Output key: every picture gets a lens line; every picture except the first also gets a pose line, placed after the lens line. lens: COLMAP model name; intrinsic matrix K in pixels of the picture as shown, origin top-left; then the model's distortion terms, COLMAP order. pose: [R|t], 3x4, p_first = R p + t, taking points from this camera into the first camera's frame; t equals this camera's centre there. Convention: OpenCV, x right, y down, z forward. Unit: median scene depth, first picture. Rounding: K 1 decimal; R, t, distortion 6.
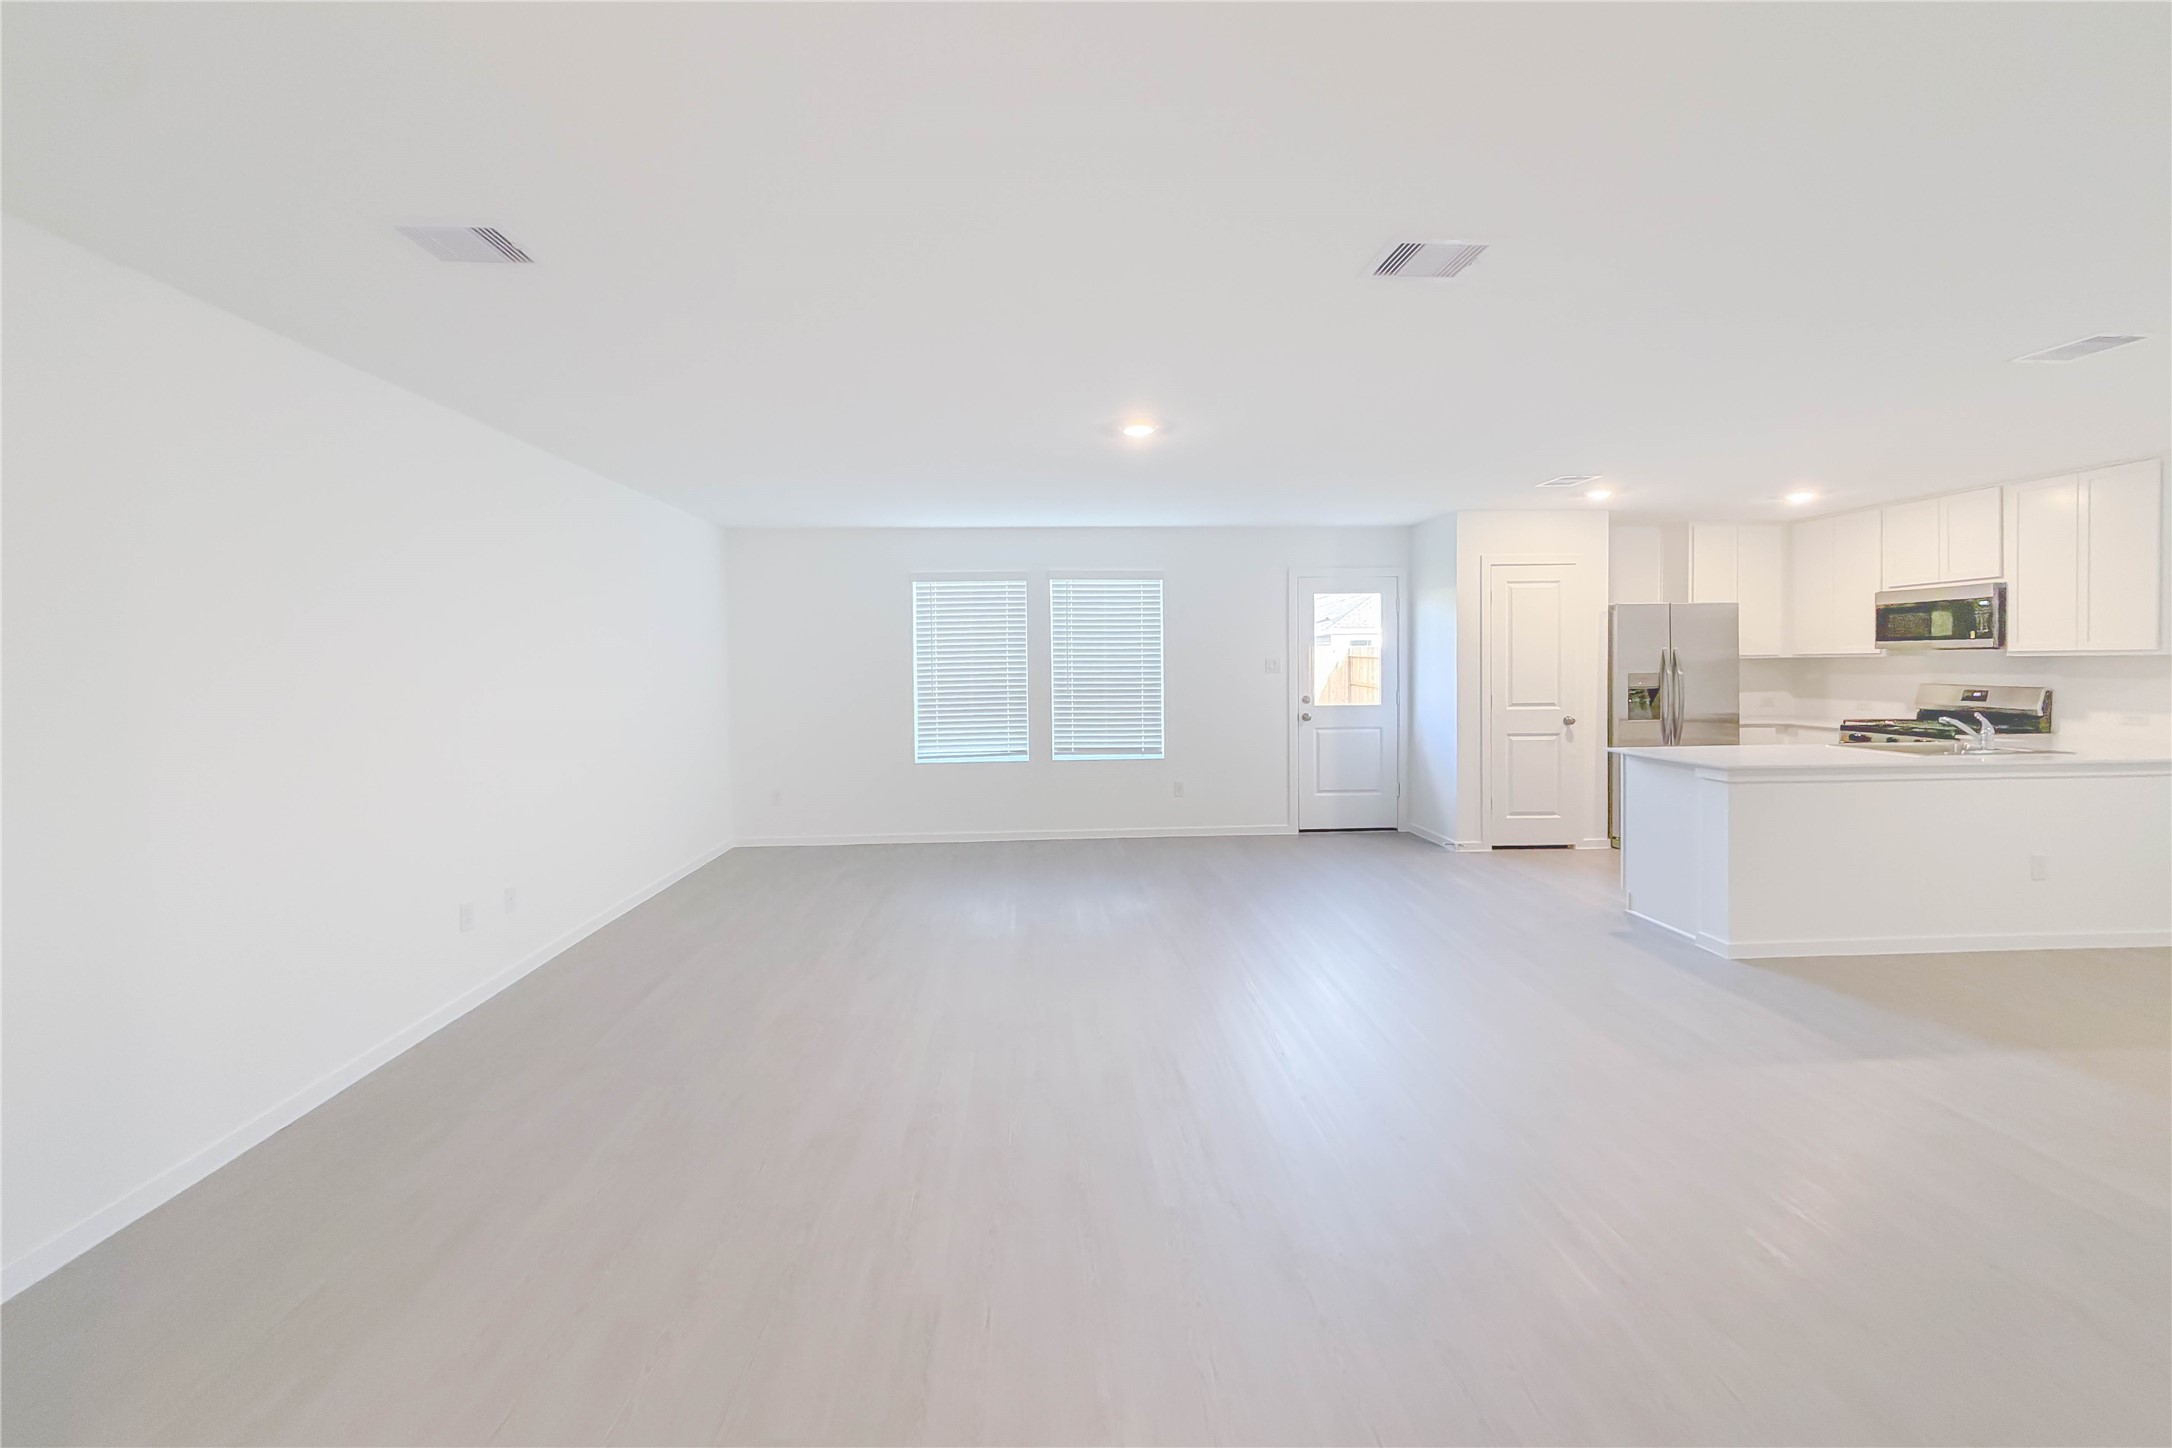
lens RADIAL K [[905.4, 0, 1082.5], [0, 905.4, 681.2], [0, 0, 1]] dist [-0.000793, -0.000126]
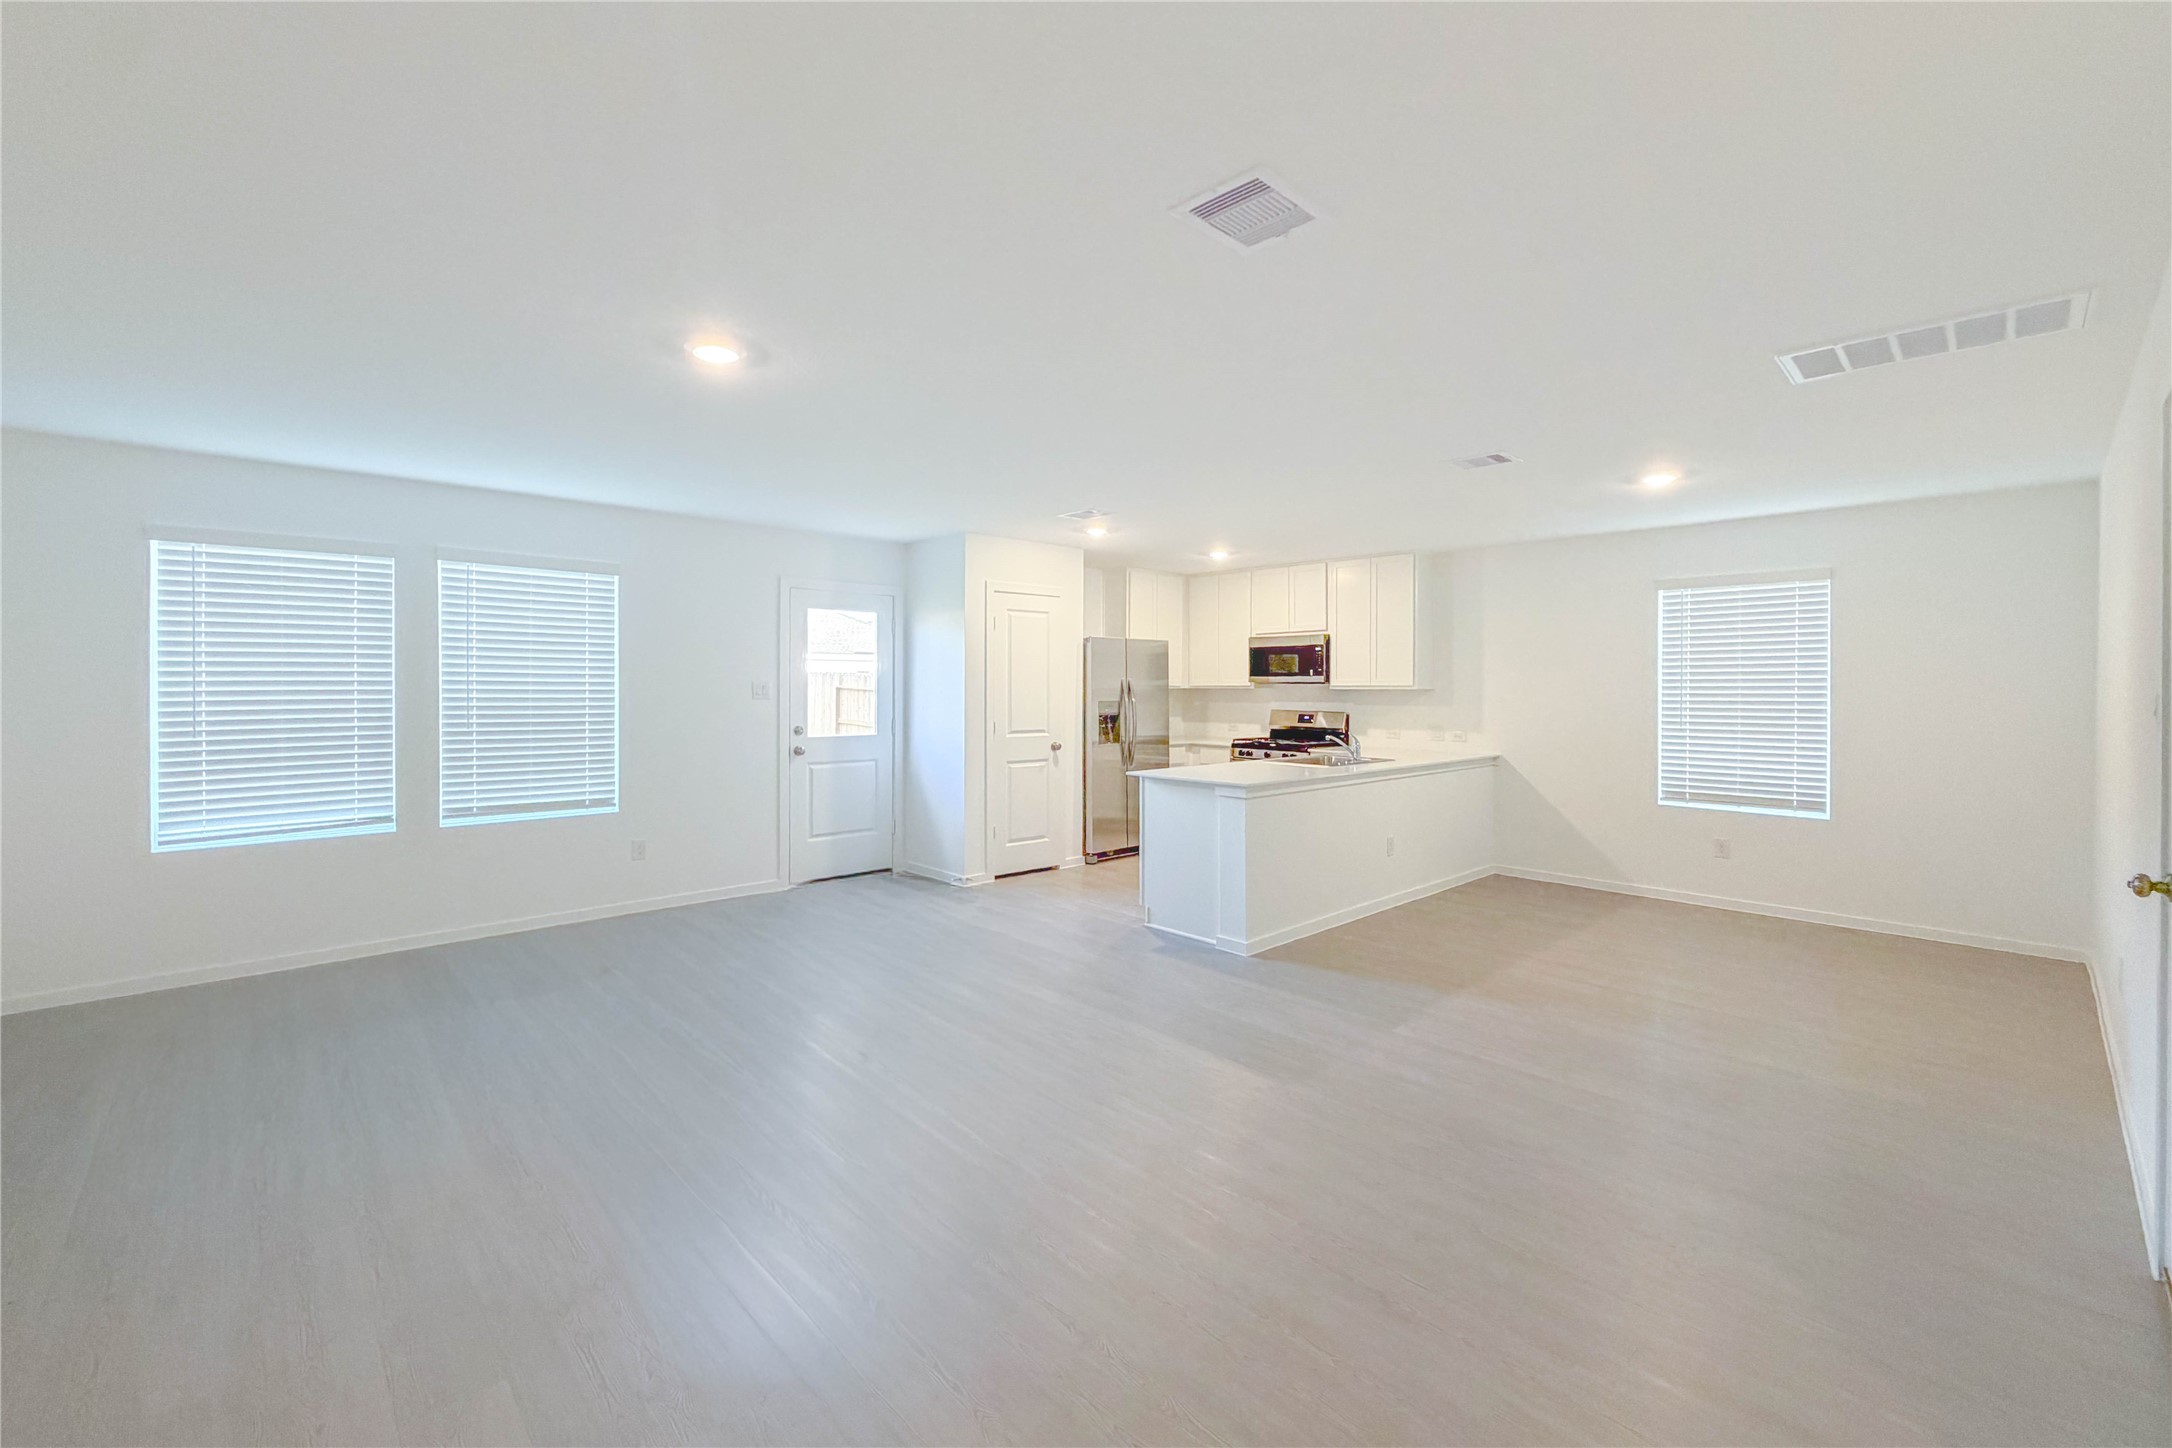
lens RADIAL K [[905.4, 0, 1089.6], [0, 905.4, 697.6], [0, 0, 1]] dist [-0.000793, -0.000126]
pose [[0.760108, 0.005134, 0.649777, -0.110105], [0.002301, 0.999941, -0.010592, -0.001298], [-0.649793, 0.009546, 0.760051, 0.181416]]
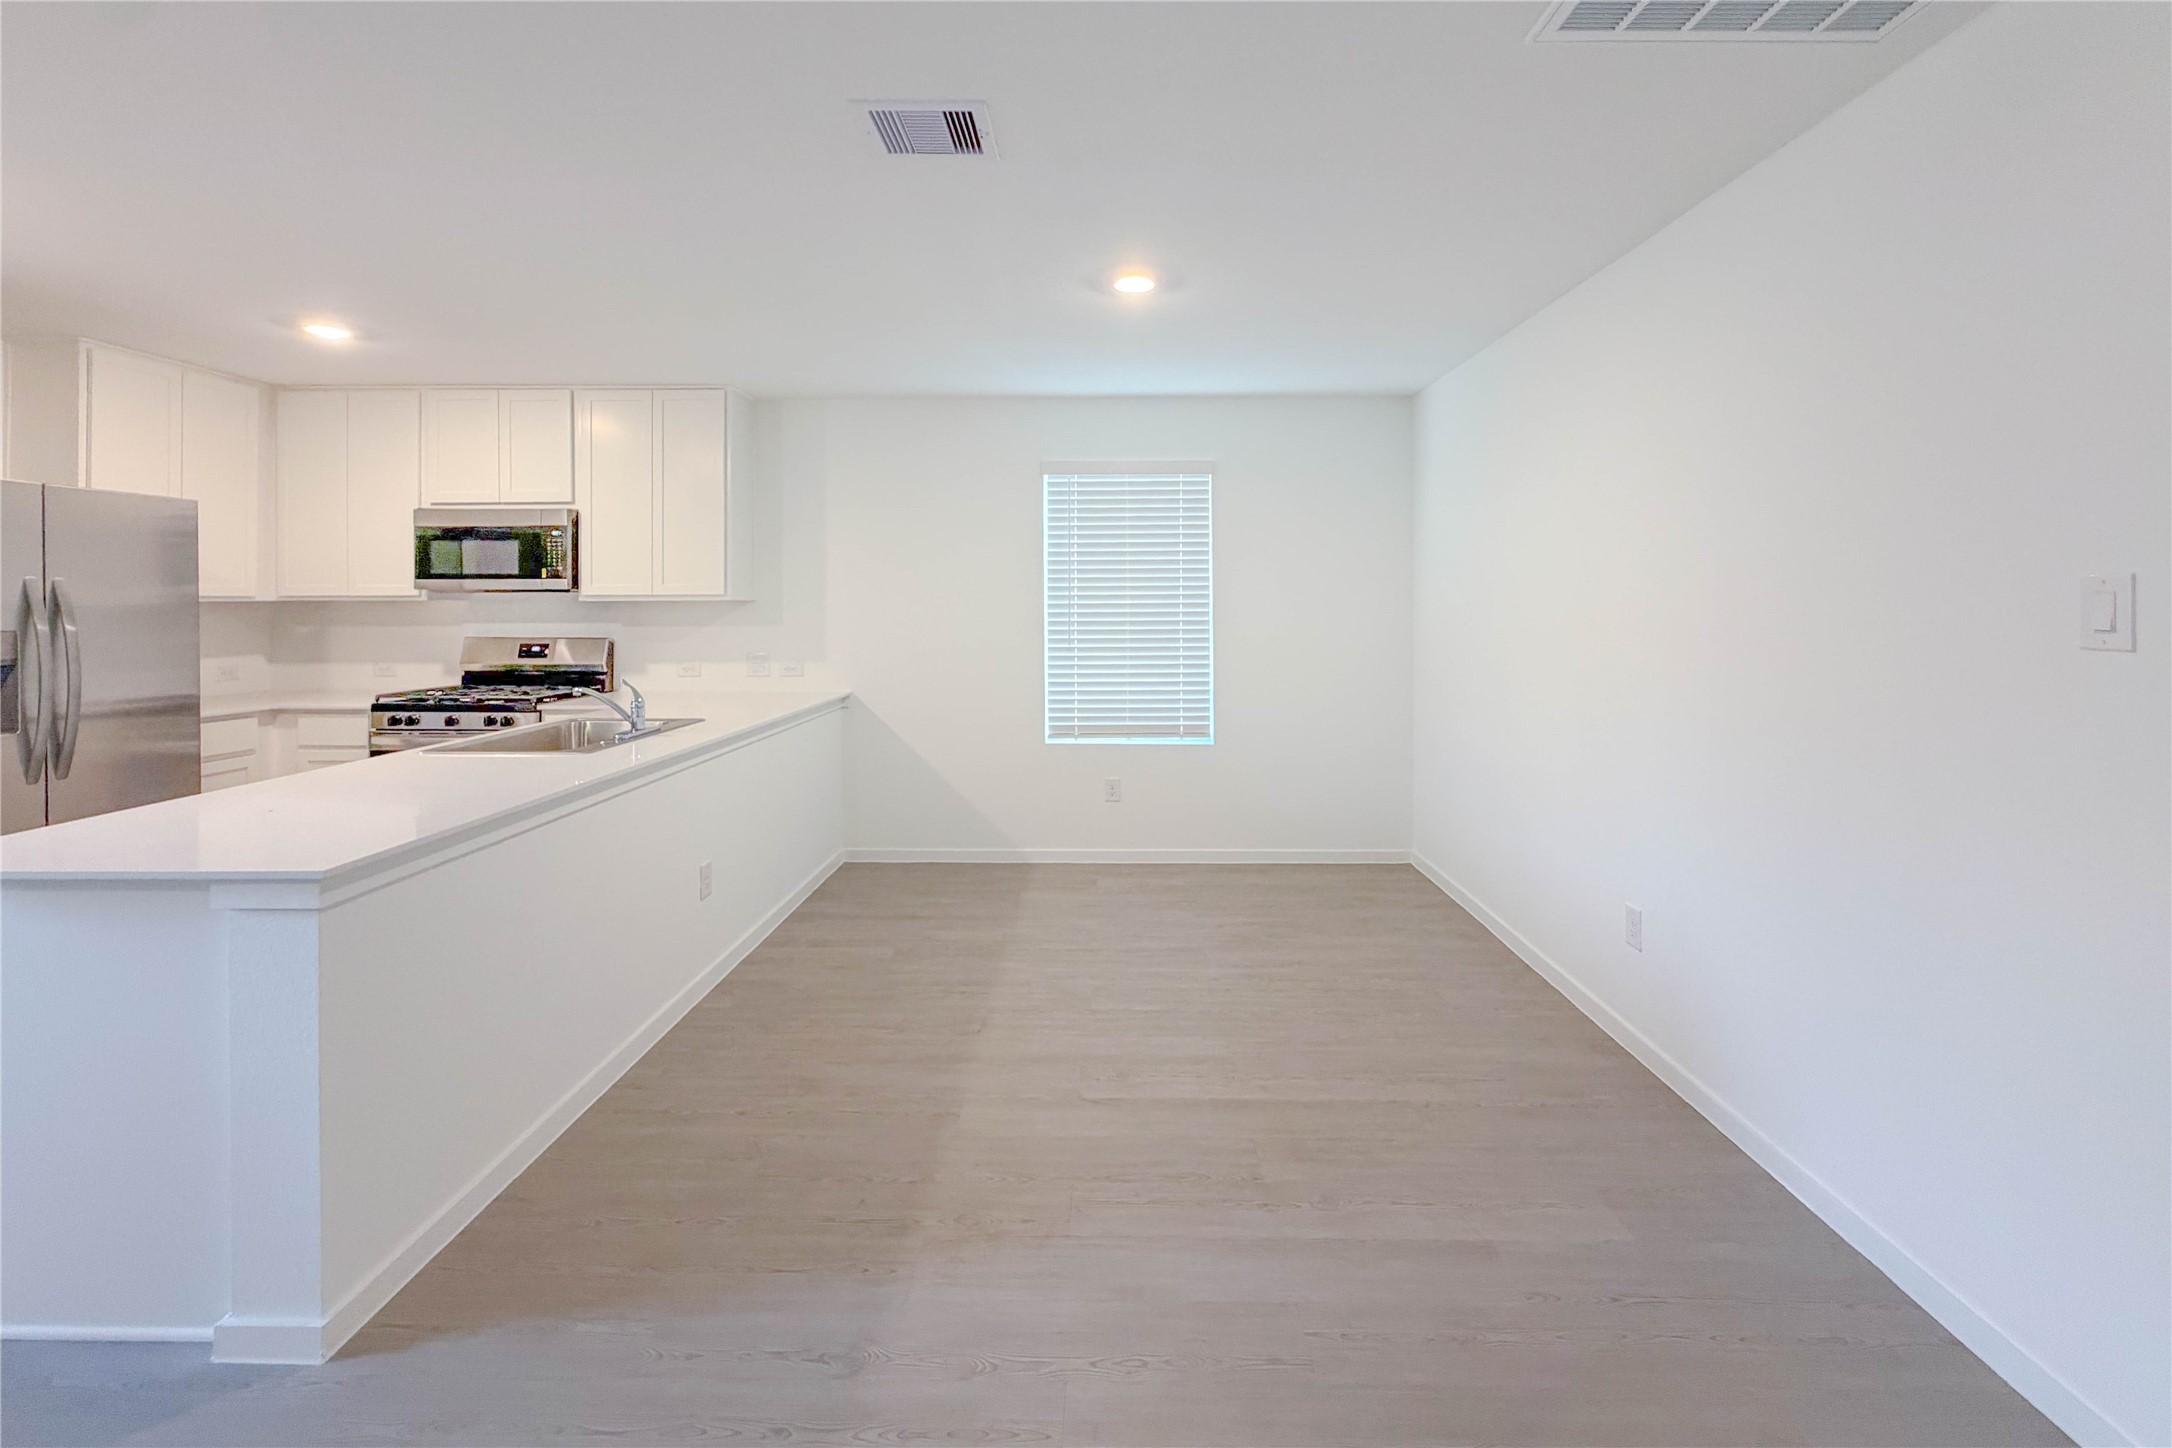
lens RADIAL K [[905.4, 0, 1113.8], [0, 905.4, 593.2], [0, 0, 1]] dist [-0.000793, -0.000126]
pose [[0.068426, 0.016698, 0.997516, 0.213978], [0.020892, 0.999617, -0.018166, -0.008601], [-0.997437, 0.022083, 0.068051, 0.407599]]
